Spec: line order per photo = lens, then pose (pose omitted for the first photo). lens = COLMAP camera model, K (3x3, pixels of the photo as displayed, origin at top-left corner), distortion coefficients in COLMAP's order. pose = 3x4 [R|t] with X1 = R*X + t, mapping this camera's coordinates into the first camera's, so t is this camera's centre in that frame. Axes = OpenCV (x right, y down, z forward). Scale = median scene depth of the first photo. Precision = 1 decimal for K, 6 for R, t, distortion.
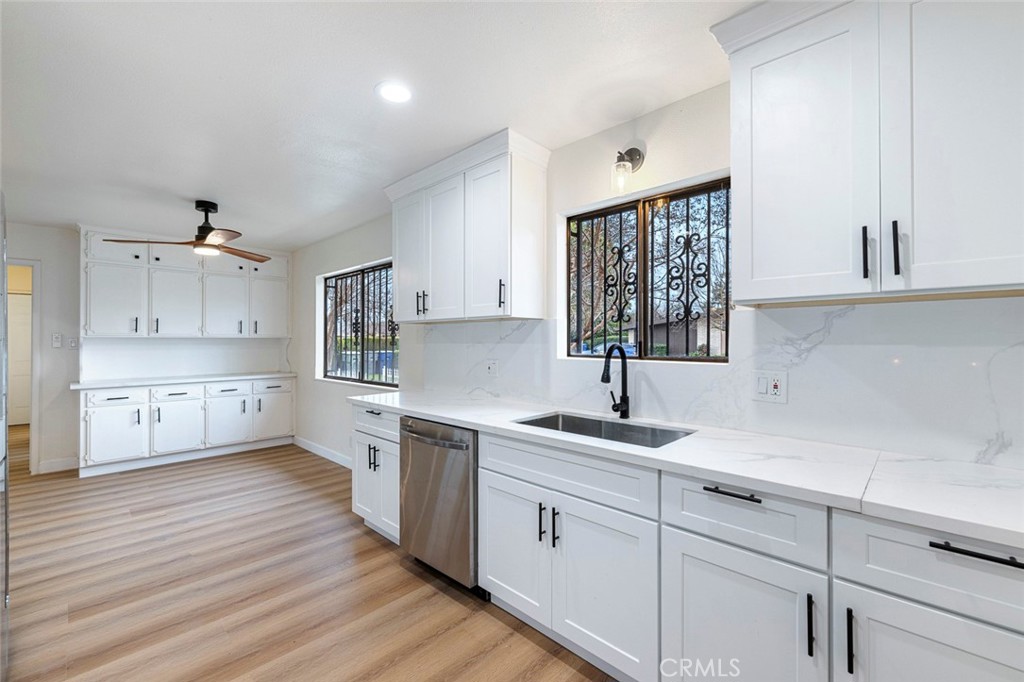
lens RADIAL K [[428.4, 0, 512.2], [0, 428.4, 339.6], [0, 0, 1]] dist [-0.001225, -0.000297]
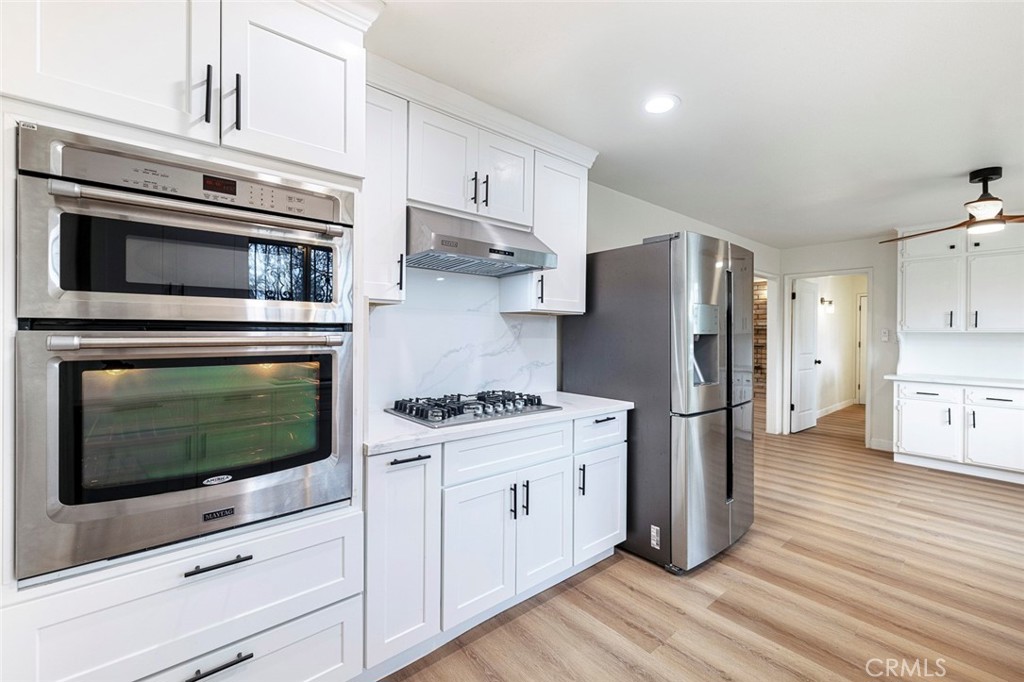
lens RADIAL K [[428.4, 0, 511.8], [0, 428.4, 337.5], [0, 0, 1]] dist [-0.001225, -0.000297]
pose [[-0.113224, 0.012199, -0.993495, 0.279956], [-0.006119, 0.999897, 0.012975, -0.000761], [0.993551, 0.007549, -0.113138, 0.237673]]
